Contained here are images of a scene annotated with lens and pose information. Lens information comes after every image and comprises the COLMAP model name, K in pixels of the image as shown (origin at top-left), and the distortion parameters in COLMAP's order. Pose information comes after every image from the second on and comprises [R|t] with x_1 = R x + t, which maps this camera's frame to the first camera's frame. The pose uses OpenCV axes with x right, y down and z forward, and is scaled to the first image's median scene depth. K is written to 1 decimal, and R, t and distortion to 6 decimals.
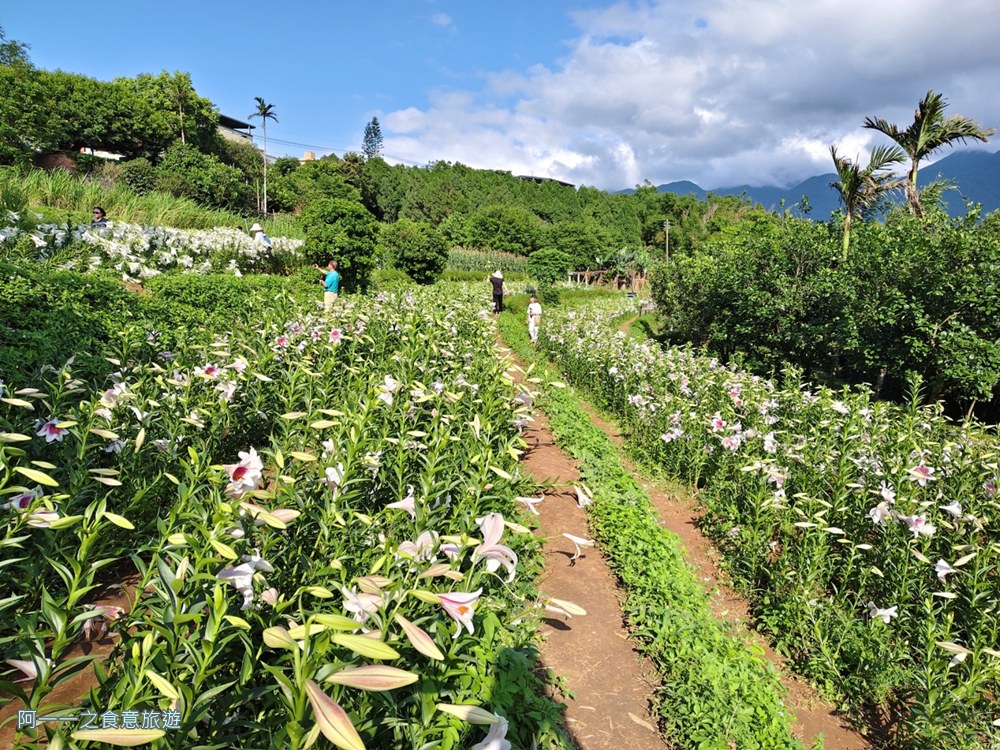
lens RADIAL K [[663.3, 0, 498.7], [0, 663.3, 379.5], [0, 0, 1]] dist [0.020885, -0.026050]
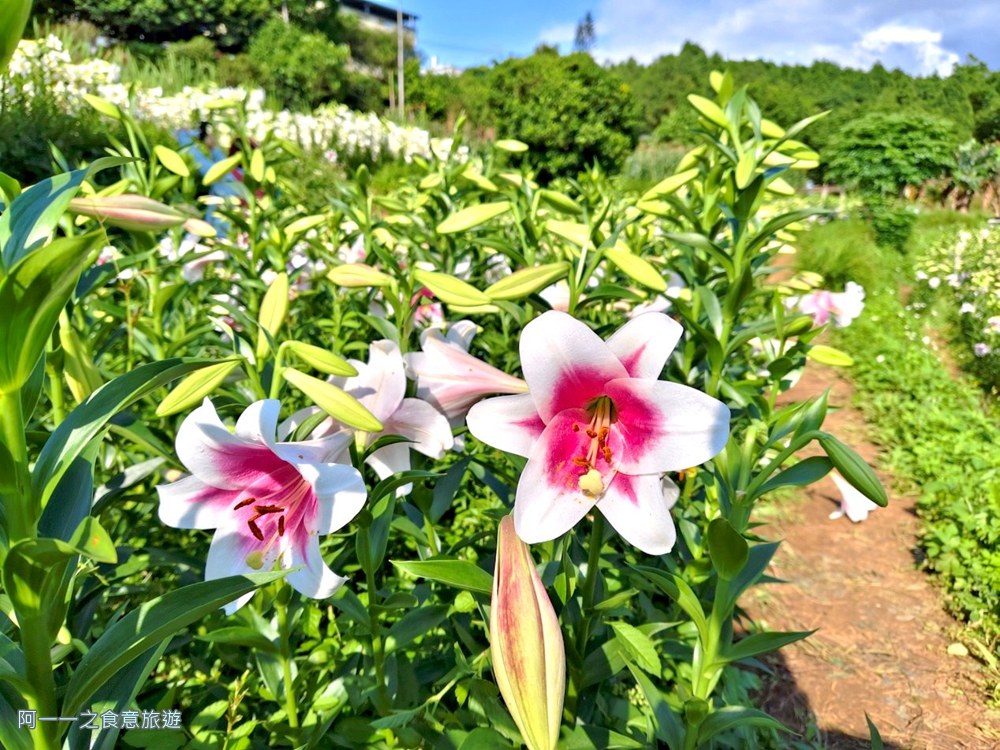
lens RADIAL K [[663.3, 0, 491.6], [0, 663.3, 374.5], [0, 0, 1]] dist [0.020885, -0.026050]
pose [[0.942068, 0.046071, -0.332244, -0.011363], [-0.017533, 0.995932, 0.088388, -0.046956], [0.334965, -0.077443, 0.939043, 0.365692]]
